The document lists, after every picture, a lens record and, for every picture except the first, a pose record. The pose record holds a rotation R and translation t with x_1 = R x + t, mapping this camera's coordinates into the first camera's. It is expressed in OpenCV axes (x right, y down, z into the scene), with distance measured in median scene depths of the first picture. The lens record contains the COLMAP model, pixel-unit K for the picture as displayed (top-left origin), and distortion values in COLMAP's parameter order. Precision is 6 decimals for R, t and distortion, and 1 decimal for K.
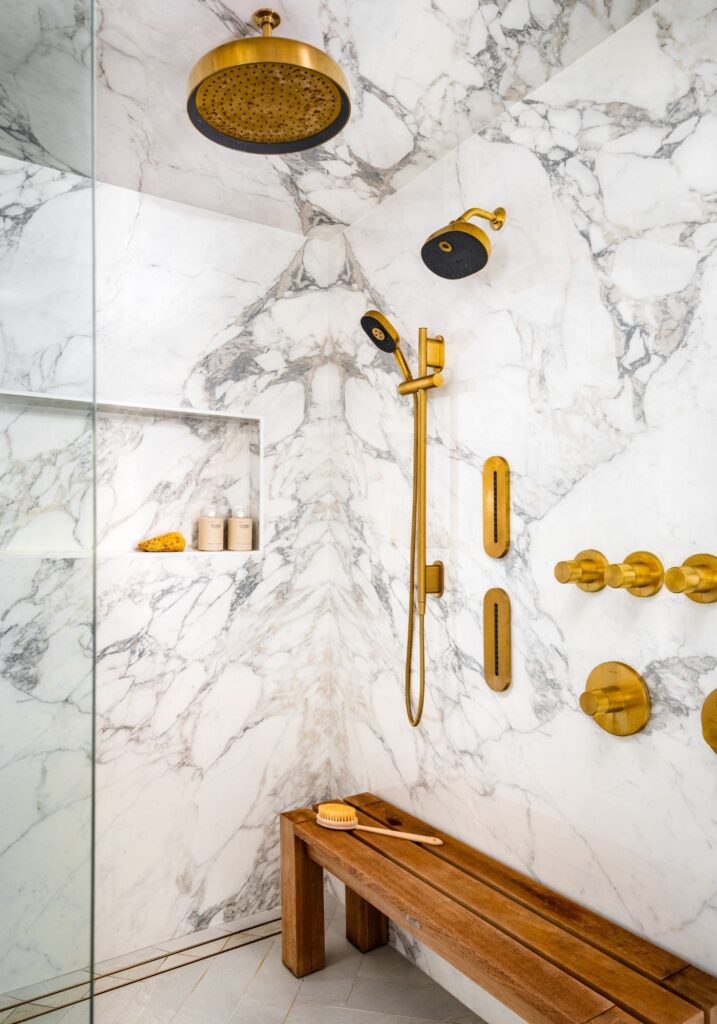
lens RADIAL K [[805.8, 0, 358.5], [0, 805.8, 512.0], [0, 0, 1]] dist [0.007353, -0.003073]
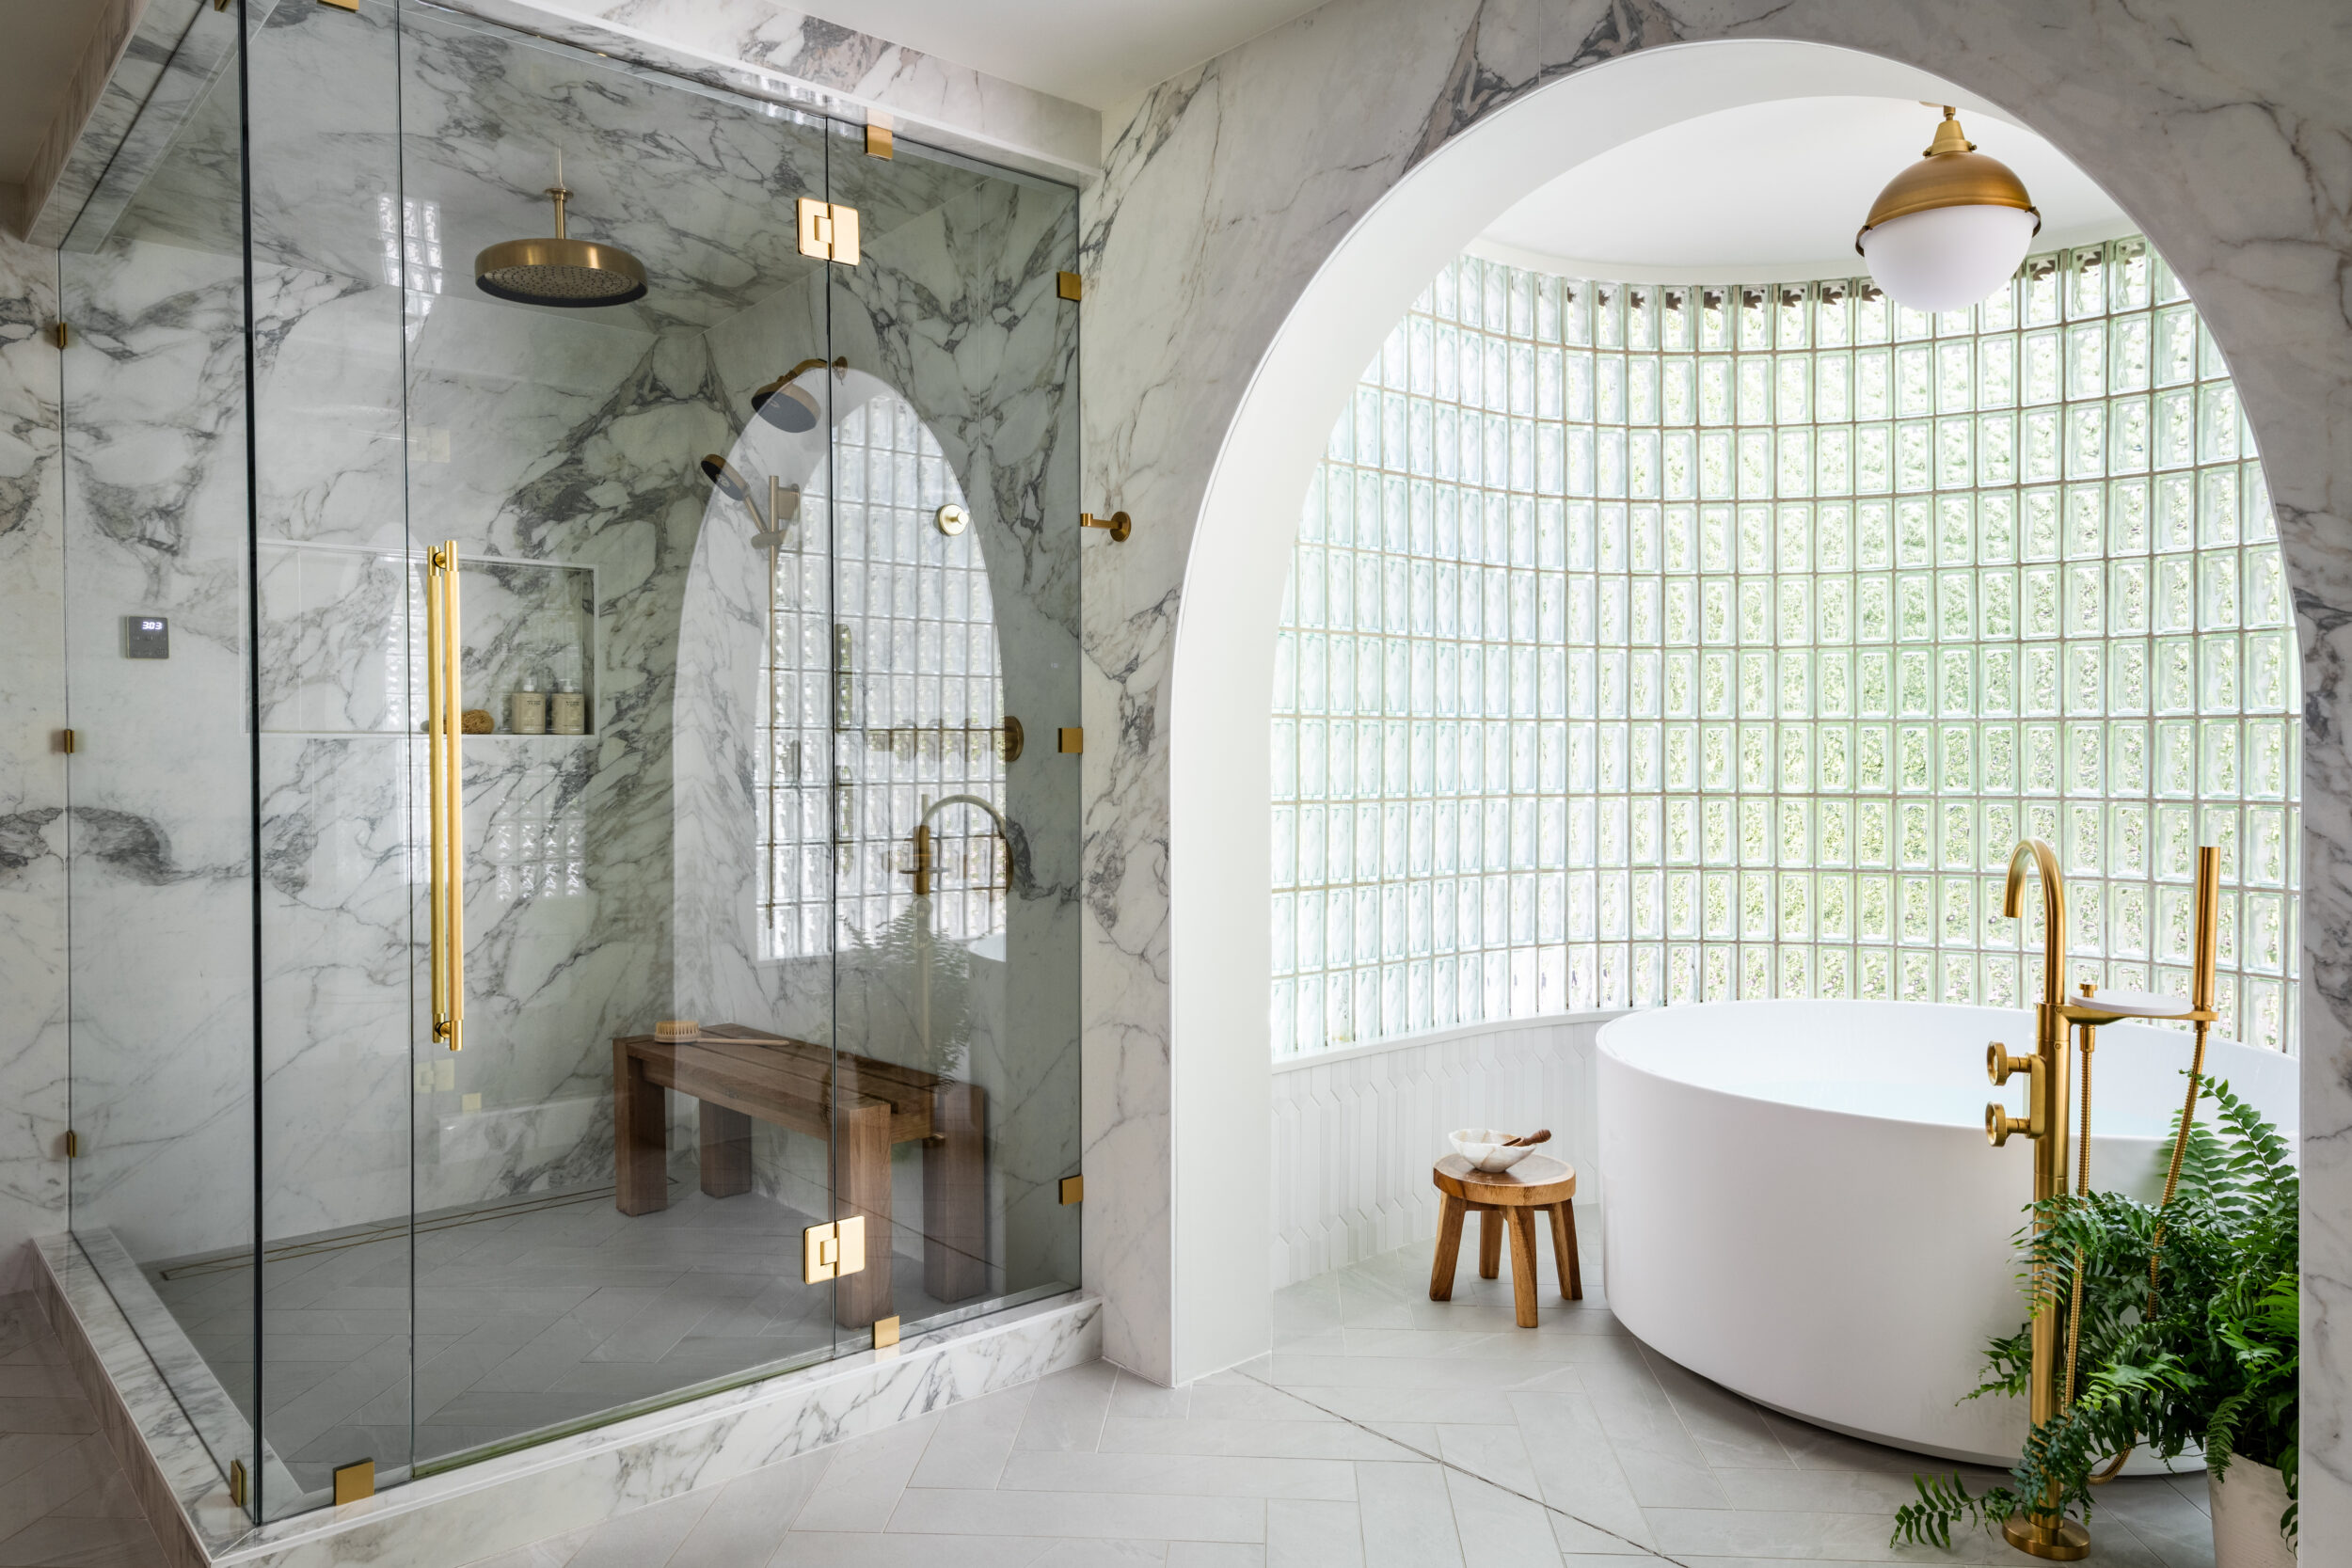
lens RADIAL K [[1541.8, 0, 1179.1], [0, 1541.8, 739.1], [0, 0, 1]] dist [0.001014, -0.000018]
pose [[0.983262, -0.004297, 0.182149, 0.171162], [-0.000163, 0.999701, 0.024461, 0.015508], [-0.182200, -0.024081, 0.982967, -0.615212]]
